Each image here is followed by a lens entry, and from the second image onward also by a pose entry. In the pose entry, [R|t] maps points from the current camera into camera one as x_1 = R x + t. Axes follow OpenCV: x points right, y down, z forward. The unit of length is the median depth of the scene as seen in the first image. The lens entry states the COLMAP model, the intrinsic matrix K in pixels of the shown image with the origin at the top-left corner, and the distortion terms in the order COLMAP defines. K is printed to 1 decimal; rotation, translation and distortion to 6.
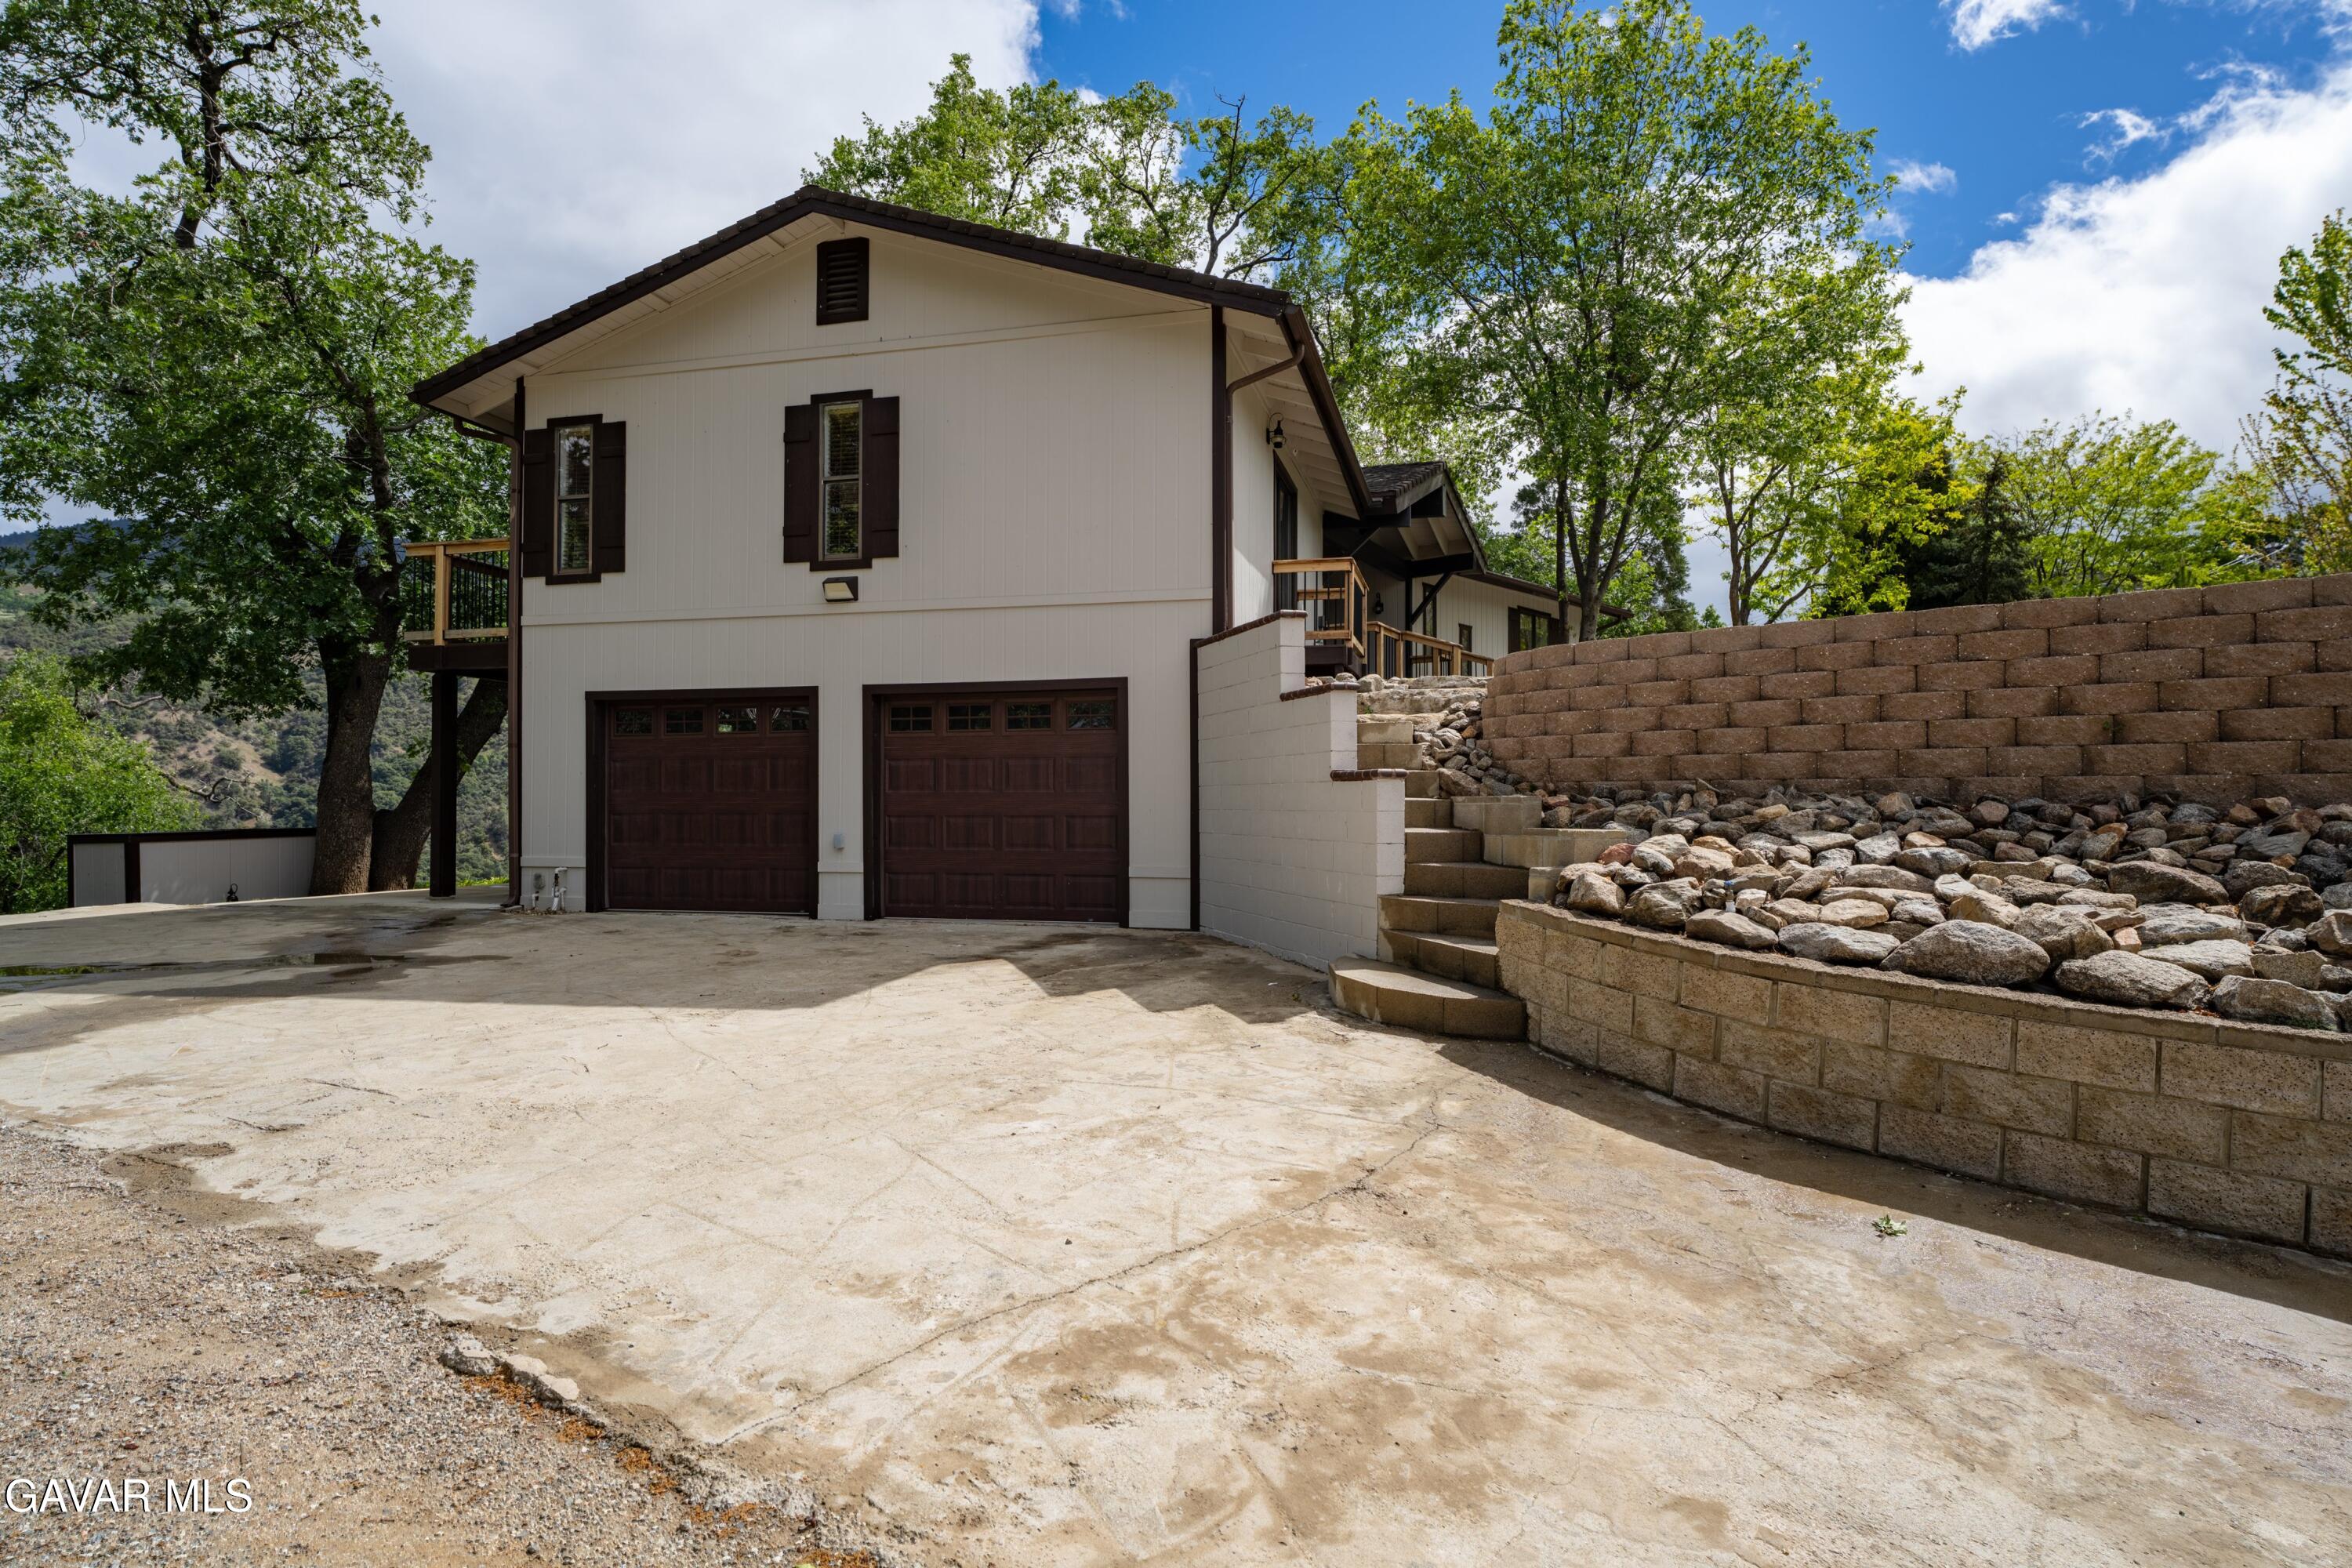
lens RADIAL K [[1257.5, 0, 1176.0], [0, 1257.5, 784.0], [0, 0, 1]] dist [0.005856, 0.001630]
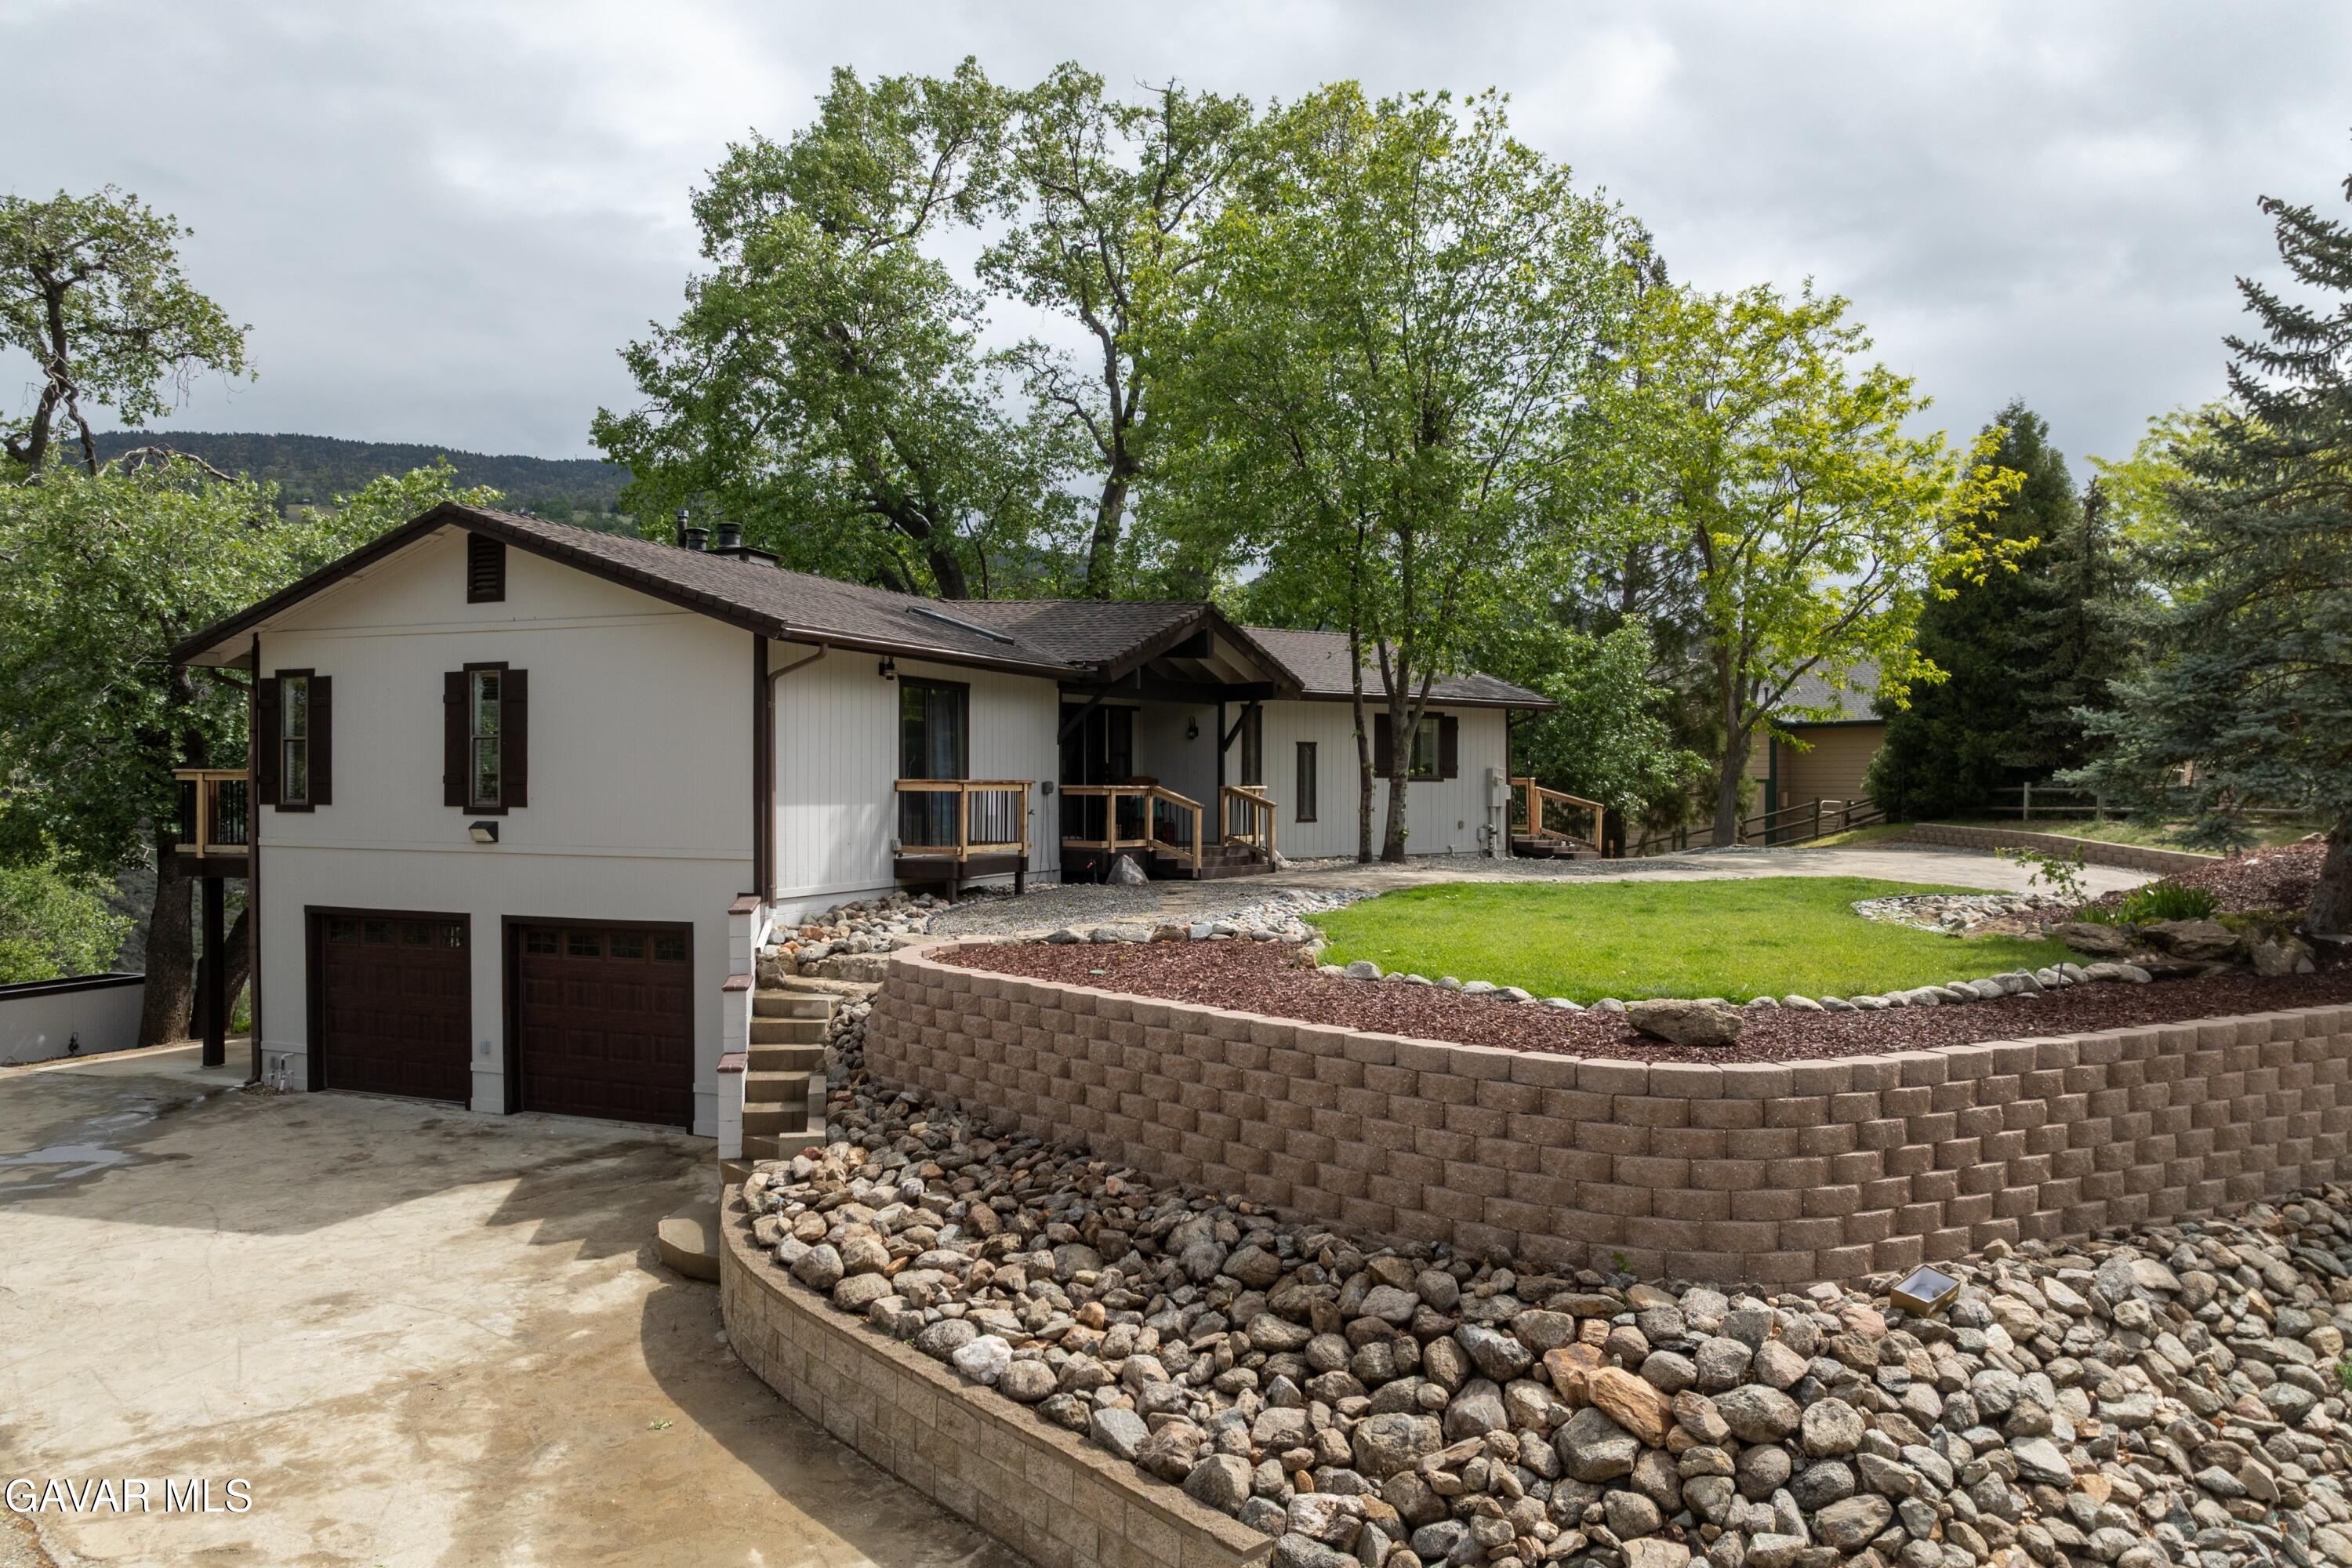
lens RADIAL K [[1774.0, 0, 1176.0], [0, 1774.0, 784.0], [0, 0, 1]] dist [-0.064185, 0.067179]
pose [[0.988554, 0.003118, -0.150836, 0.608771], [0.000747, 0.999673, 0.025558, -0.237242], [0.150867, -0.025378, 0.988228, -0.515797]]
